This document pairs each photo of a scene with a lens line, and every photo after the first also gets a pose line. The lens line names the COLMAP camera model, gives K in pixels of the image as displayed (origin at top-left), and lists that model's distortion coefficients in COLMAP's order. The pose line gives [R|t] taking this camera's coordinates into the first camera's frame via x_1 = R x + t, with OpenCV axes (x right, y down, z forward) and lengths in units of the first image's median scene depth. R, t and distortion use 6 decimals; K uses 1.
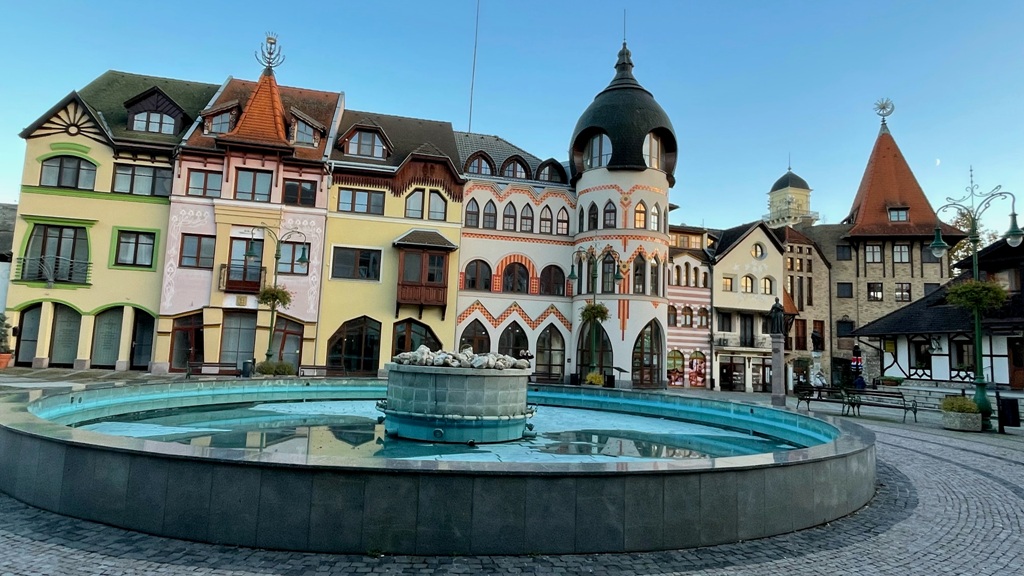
lens RADIAL K [[593.4, 0, 513.9], [0, 593.4, 286.2], [0, 0, 1]] dist [0.001229, 0.000027]
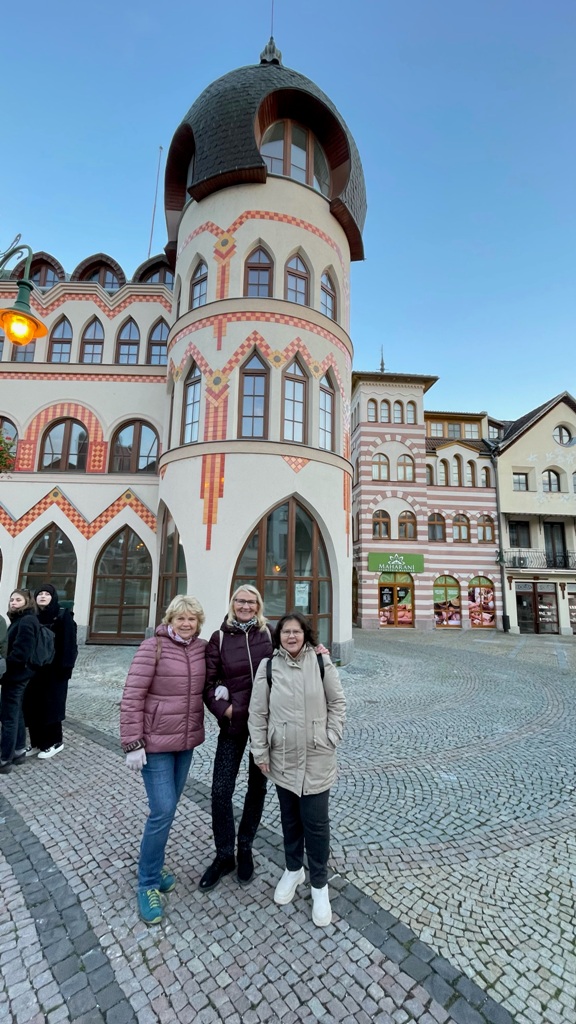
lens RADIAL K [[416.1, 0, 288.0], [0, 416.1, 512.0], [0, 0, 1]] dist [-0.002497, -0.000135]
pose [[0.977065, -0.055281, -0.205642, 0.189992], [0.042841, 0.997000, -0.064464, 0.055037], [0.208589, 0.054176, 0.976502, 0.460549]]
